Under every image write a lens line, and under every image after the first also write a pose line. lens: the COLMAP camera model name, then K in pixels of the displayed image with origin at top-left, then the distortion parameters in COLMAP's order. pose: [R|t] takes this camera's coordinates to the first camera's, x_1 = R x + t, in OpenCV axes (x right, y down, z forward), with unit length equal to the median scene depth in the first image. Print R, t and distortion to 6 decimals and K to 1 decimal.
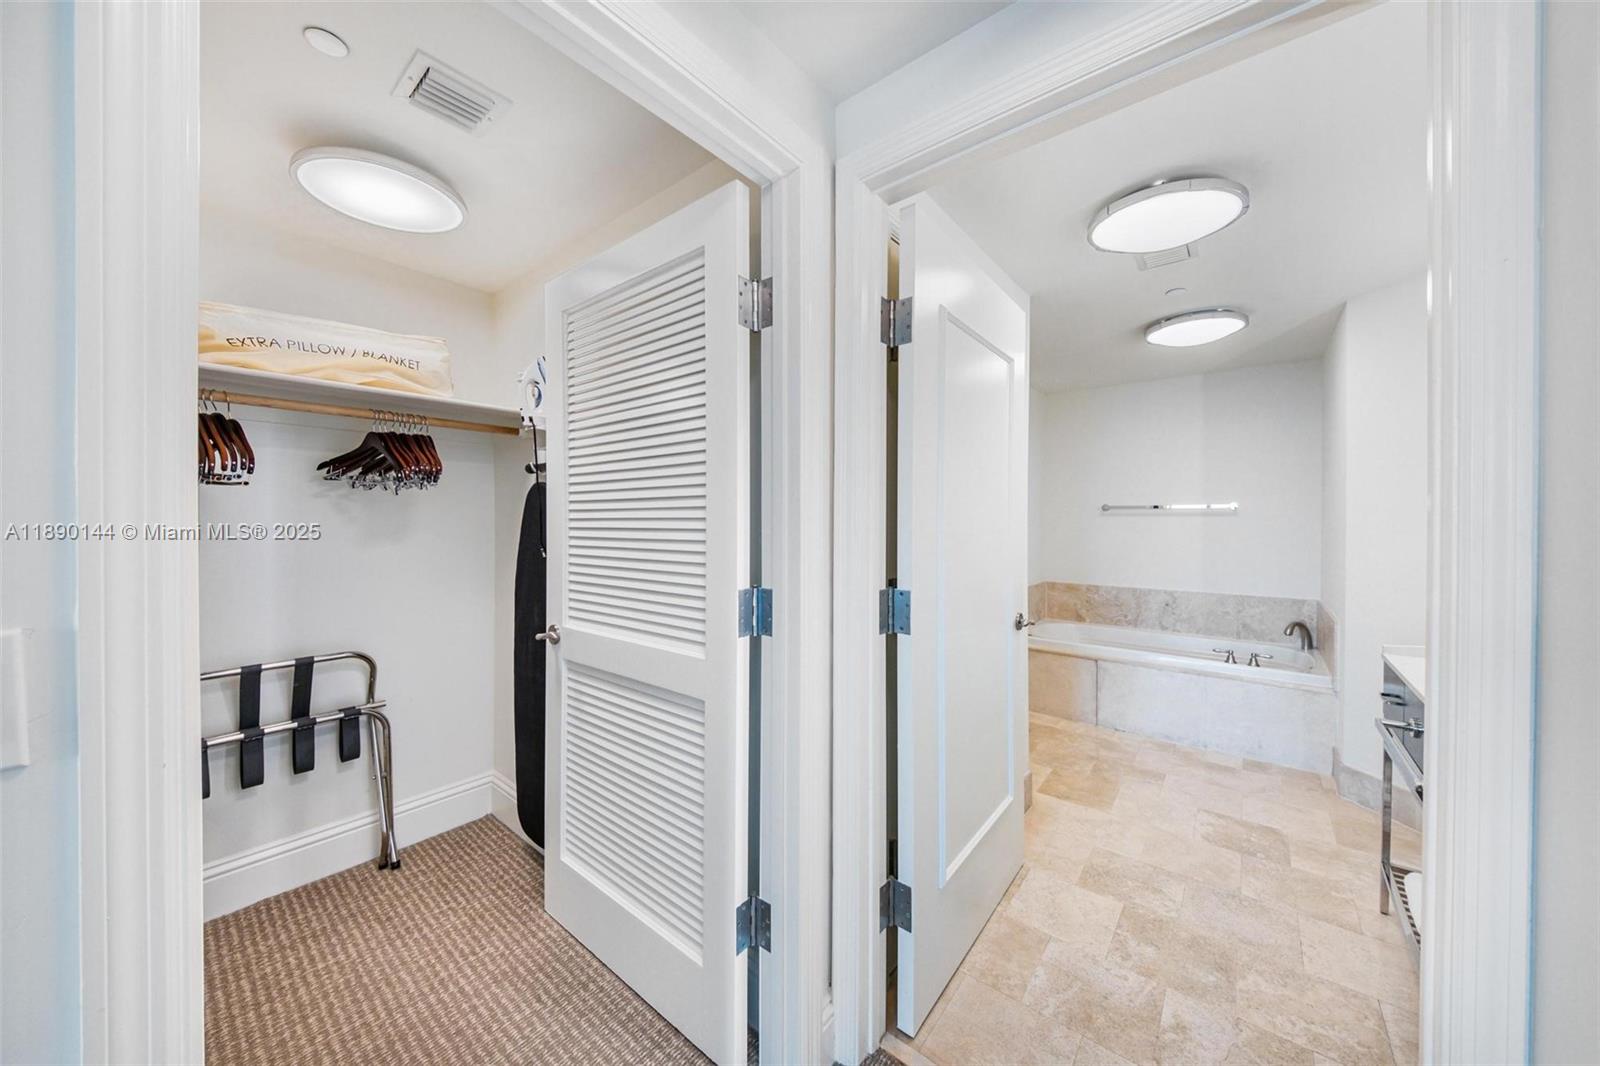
lens RADIAL K [[560.6, 0, 796.9], [0, 560.6, 513.6], [0, 0, 1]] dist [-0.003046, 0.000124]
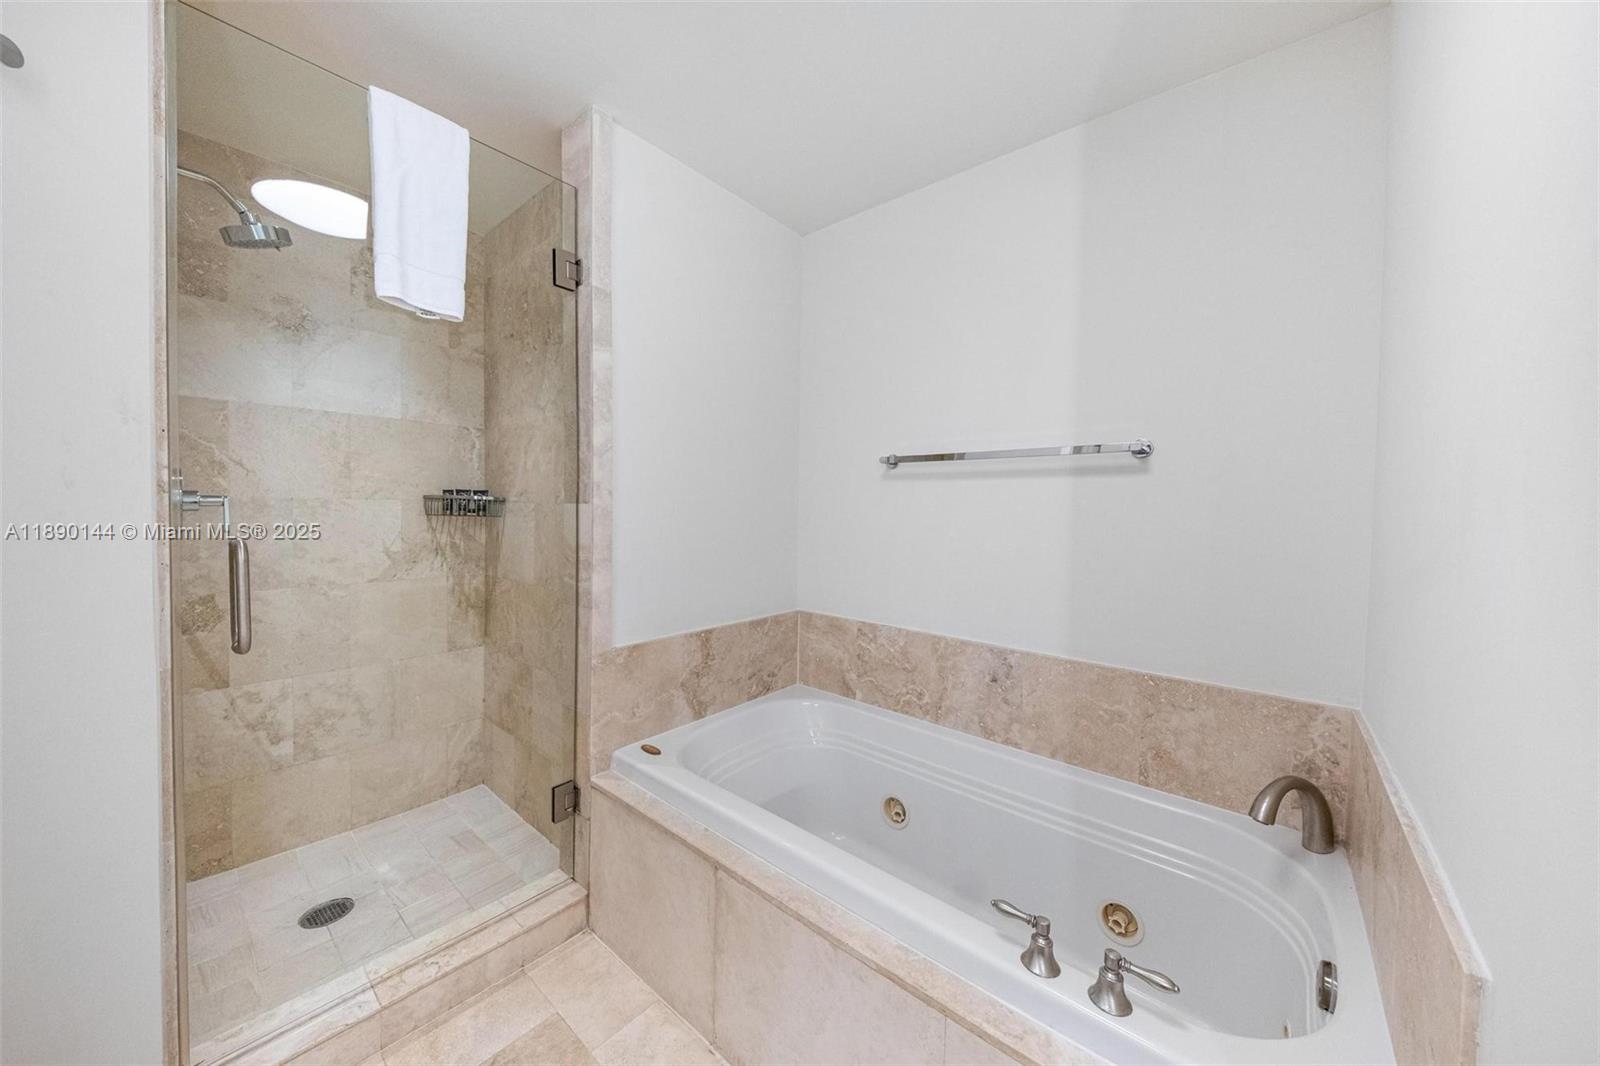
lens RADIAL K [[560.6, 0, 815.7], [0, 560.6, 527.7], [0, 0, 1]] dist [-0.003046, 0.000124]
pose [[0.999972, 0.006496, -0.003628, 0.598248], [-0.006304, 0.998700, 0.050587, 0.030176], [0.003952, -0.050563, 0.998713, 0.659447]]
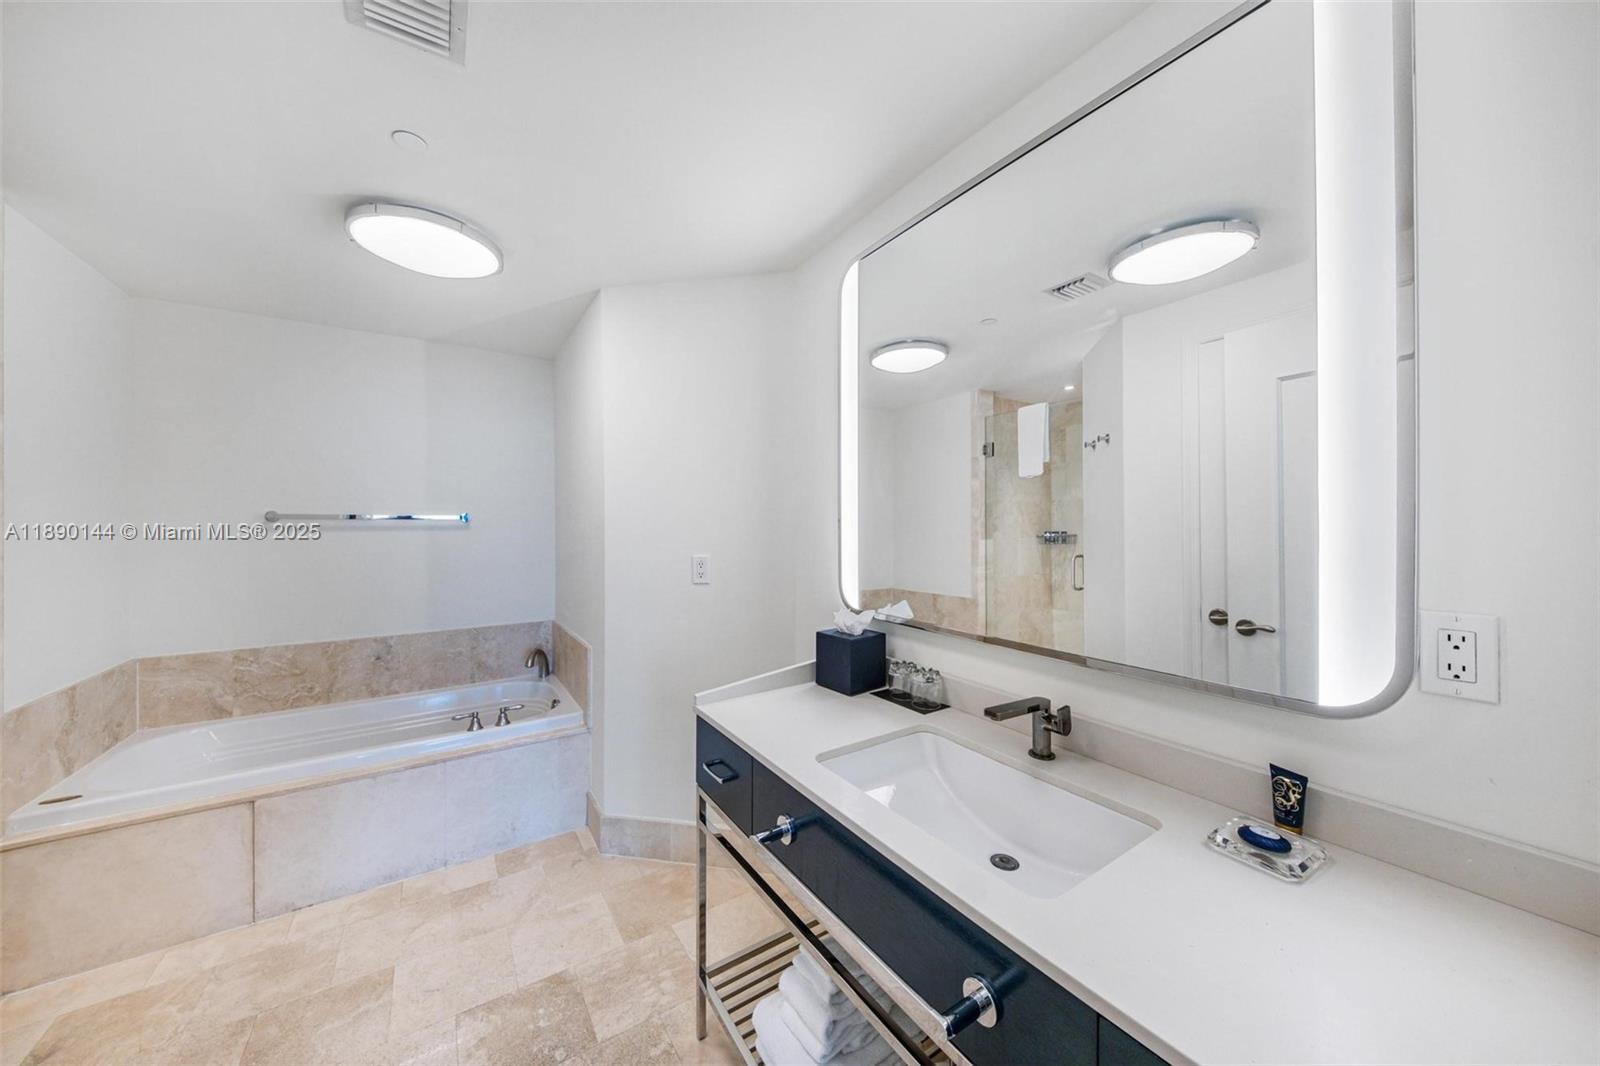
lens RADIAL K [[560.6, 0, 798.4], [0, 560.6, 518.6], [0, 0, 1]] dist [-0.003046, 0.000124]
pose [[0.311068, -0.001358, 0.950387, 0.188828], [0.010358, 0.999944, -0.001961, -0.003097], [-0.950331, 0.010454, 0.311064, 0.330652]]
